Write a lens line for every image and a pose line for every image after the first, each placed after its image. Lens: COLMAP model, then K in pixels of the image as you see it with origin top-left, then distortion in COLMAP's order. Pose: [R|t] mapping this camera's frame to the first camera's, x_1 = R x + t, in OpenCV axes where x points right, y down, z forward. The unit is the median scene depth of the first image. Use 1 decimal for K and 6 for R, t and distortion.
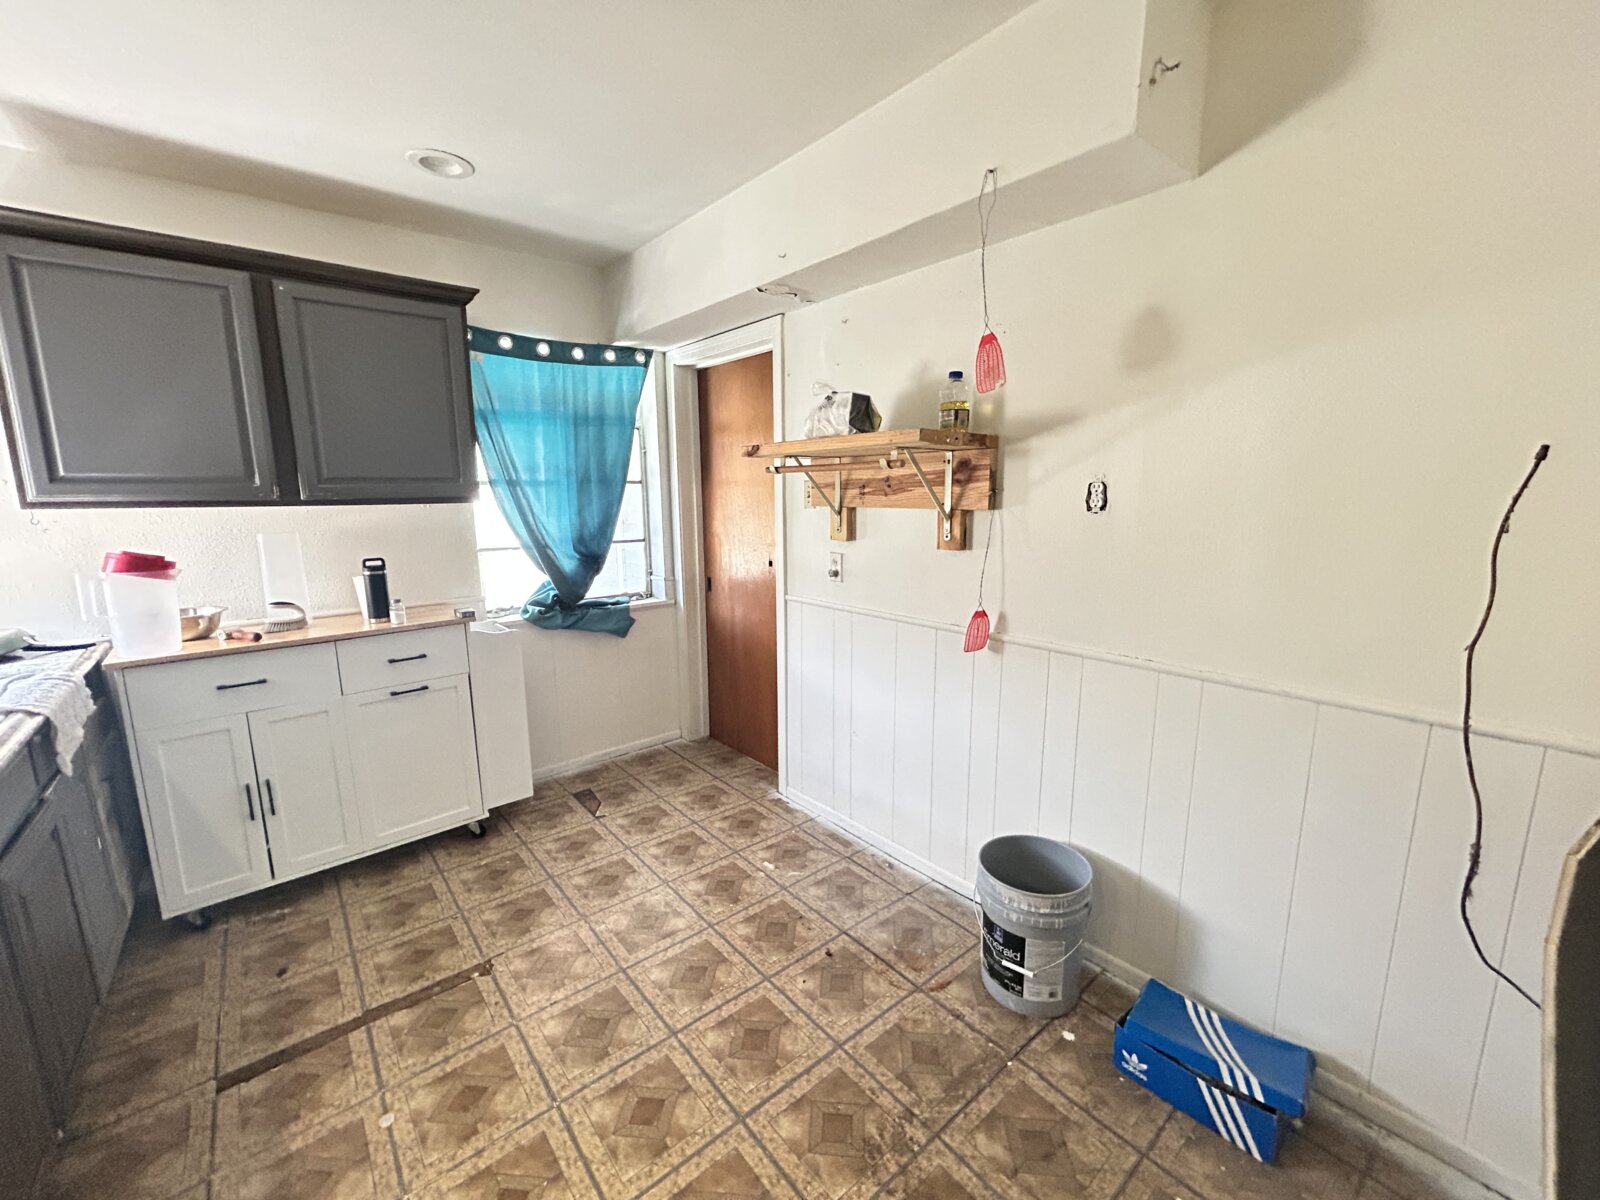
lens RADIAL K [[650.2, 0, 795.3], [0, 650.2, 599.9], [0, 0, 1]] dist [0.001647, 0.000197]
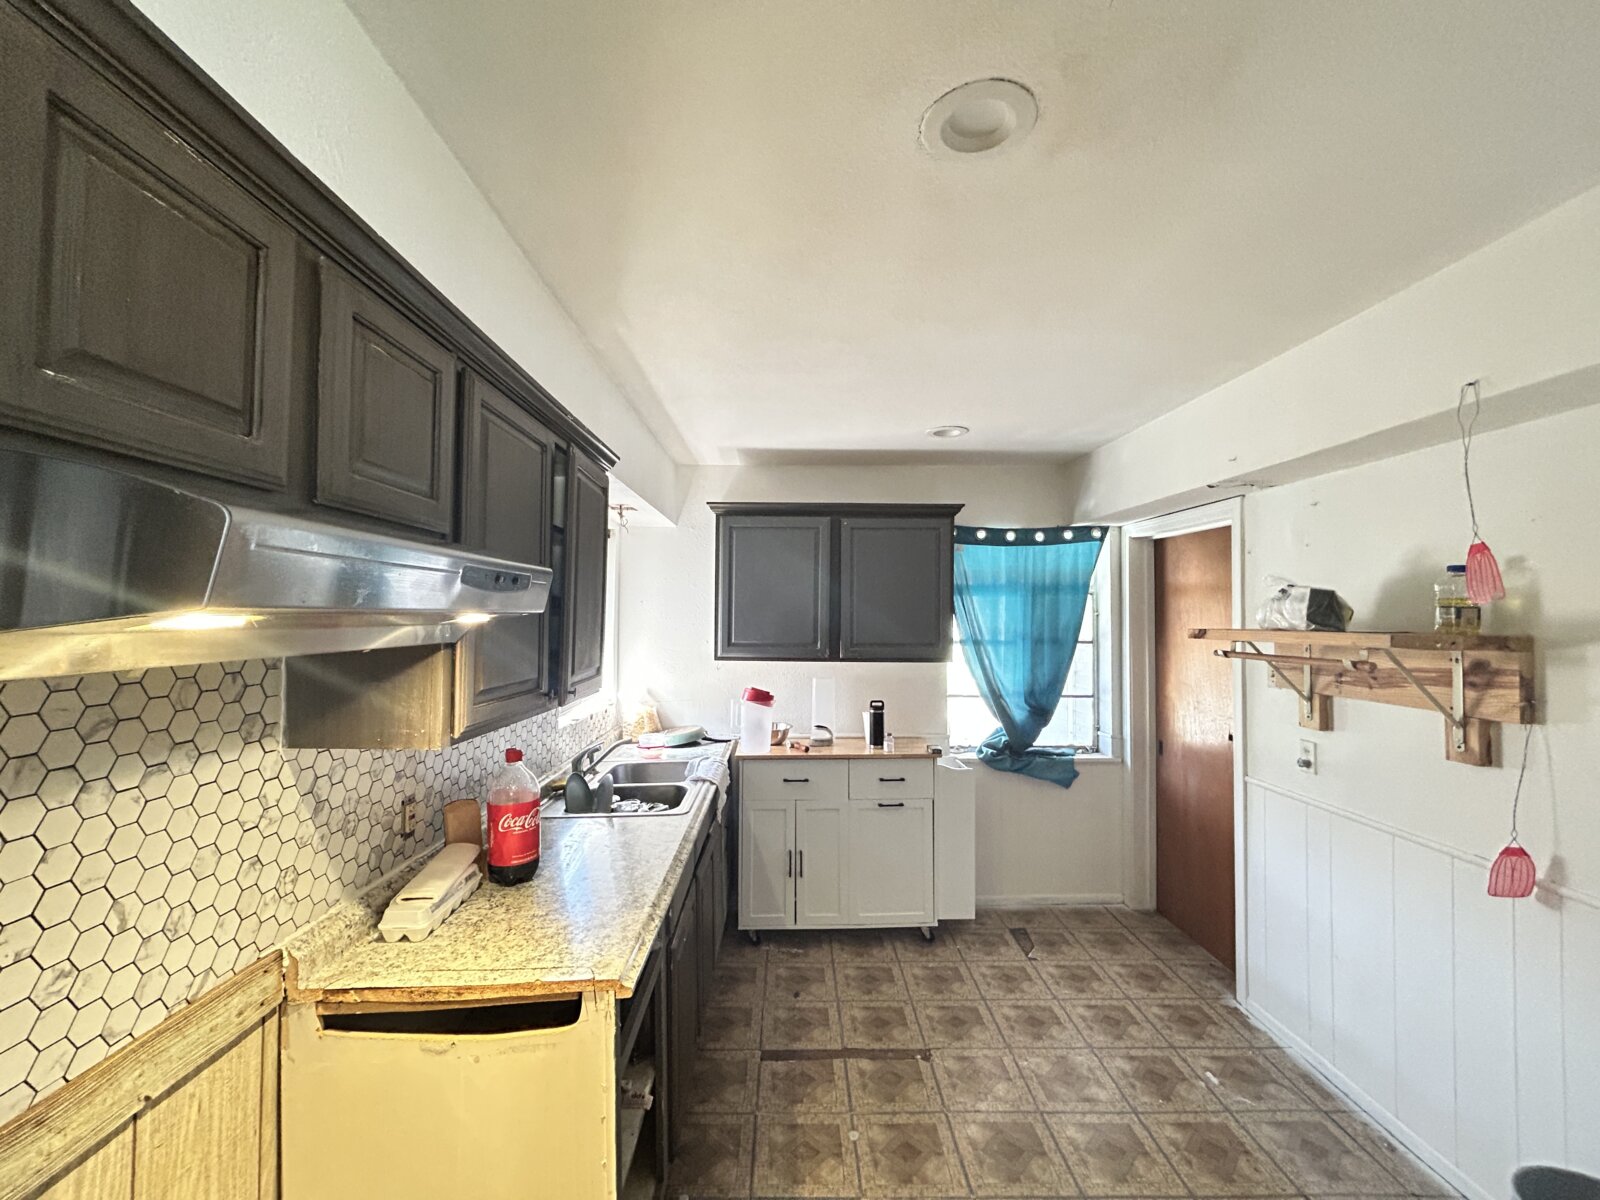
lens RADIAL K [[650.2, 0, 796.9], [0, 650.2, 599.3], [0, 0, 1]] dist [0.001647, 0.000197]
pose [[0.778791, -0.000676, -0.627283, 0.087362], [-0.116782, 0.982361, -0.146046, -0.057585], [0.616317, 0.186995, 0.764975, -0.209320]]
